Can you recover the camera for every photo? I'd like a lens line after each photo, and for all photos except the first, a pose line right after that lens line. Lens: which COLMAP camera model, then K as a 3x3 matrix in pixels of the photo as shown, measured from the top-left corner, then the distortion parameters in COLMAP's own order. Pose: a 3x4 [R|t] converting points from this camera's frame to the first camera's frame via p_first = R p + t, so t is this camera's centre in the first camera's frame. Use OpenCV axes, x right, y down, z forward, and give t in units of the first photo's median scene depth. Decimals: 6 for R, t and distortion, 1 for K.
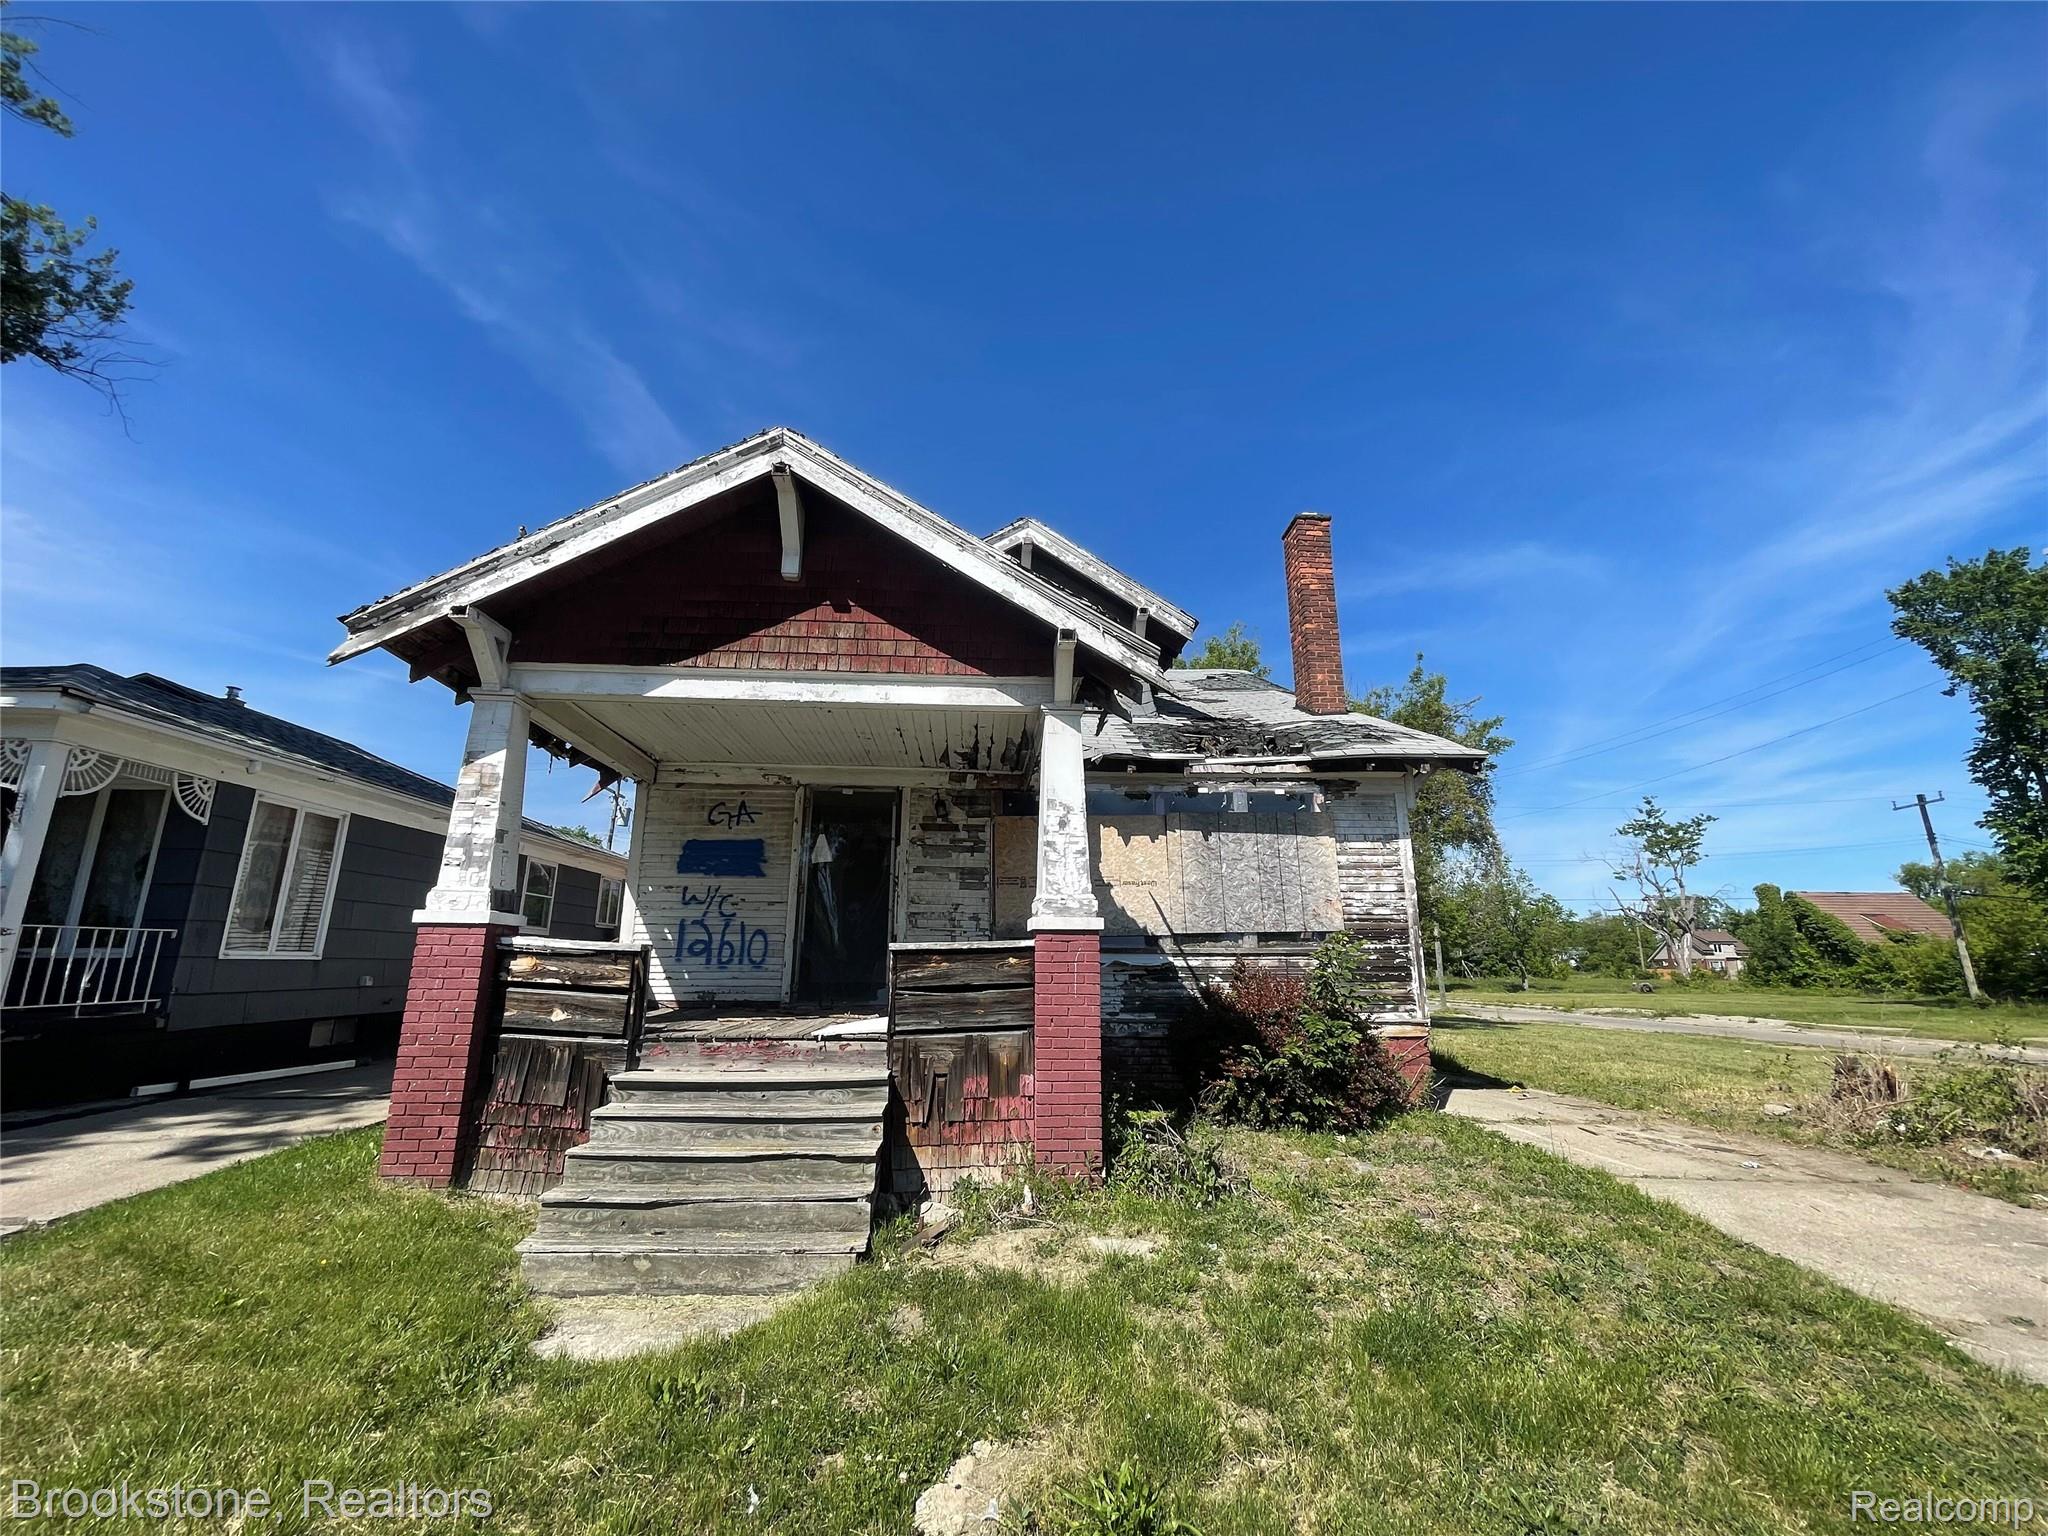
lens RADIAL K [[827.2, 0, 1028.1], [0, 827.2, 765.8], [0, 0, 1]] dist [-0.000336, -0.000180]
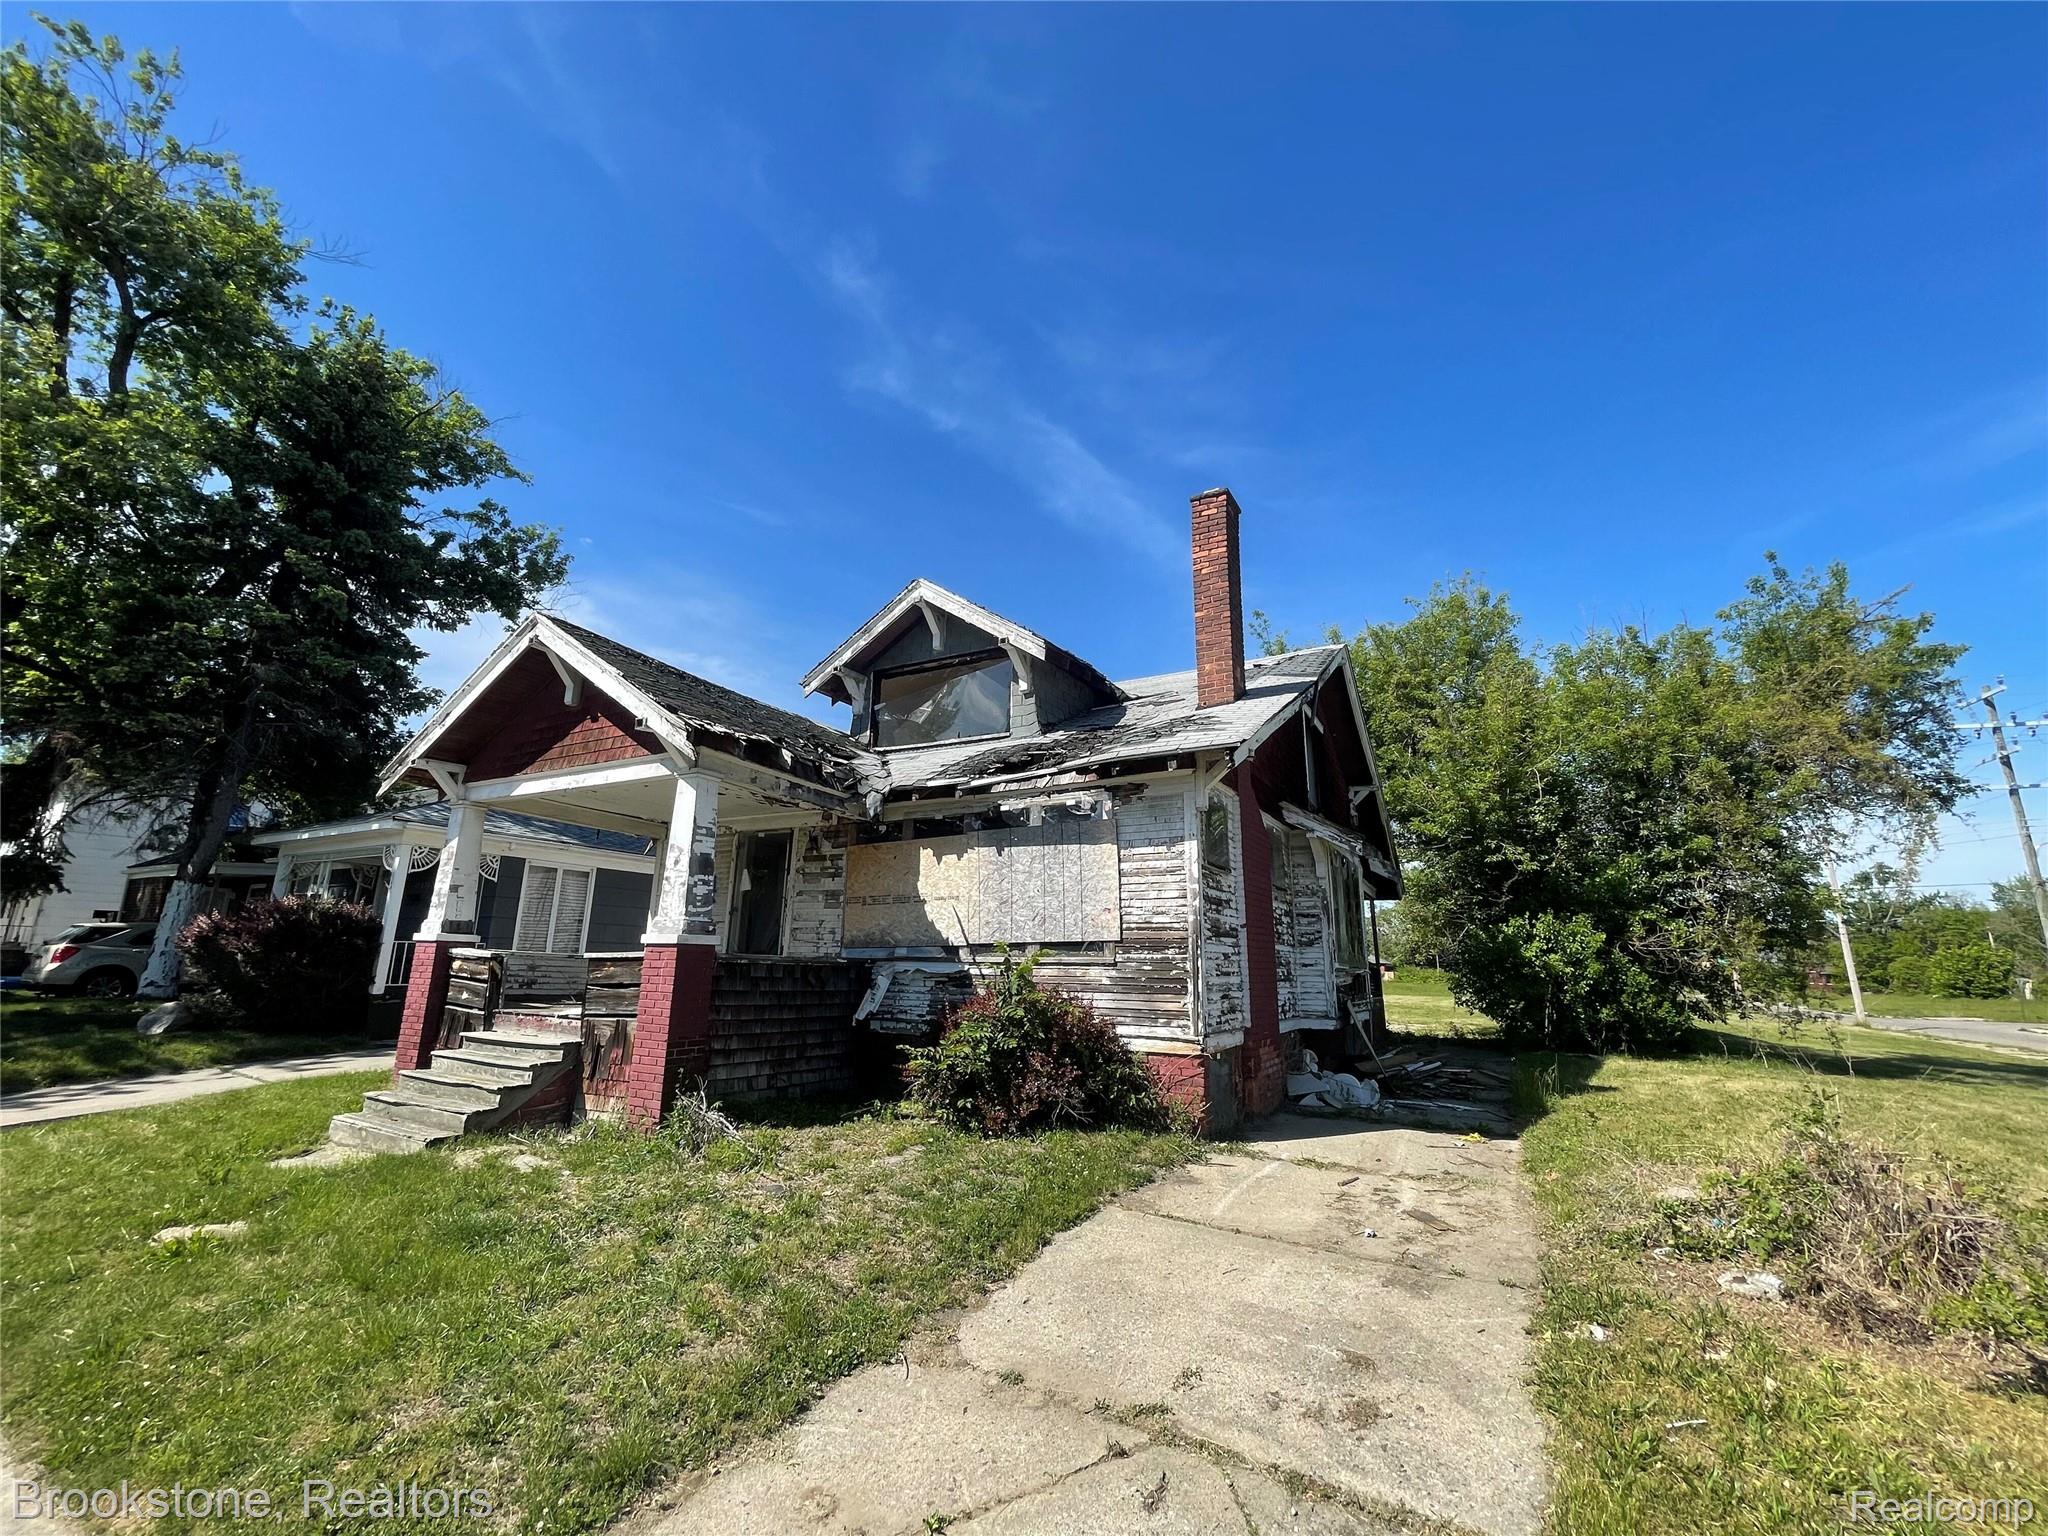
lens RADIAL K [[827.2, 0, 1021.8], [0, 827.2, 771.6], [0, 0, 1]] dist [-0.000336, -0.000180]
pose [[0.841851, -0.112444, -0.527867, 0.823995], [0.111939, 0.993166, -0.033037, 0.021659], [0.527975, -0.031277, 0.848684, 0.121944]]
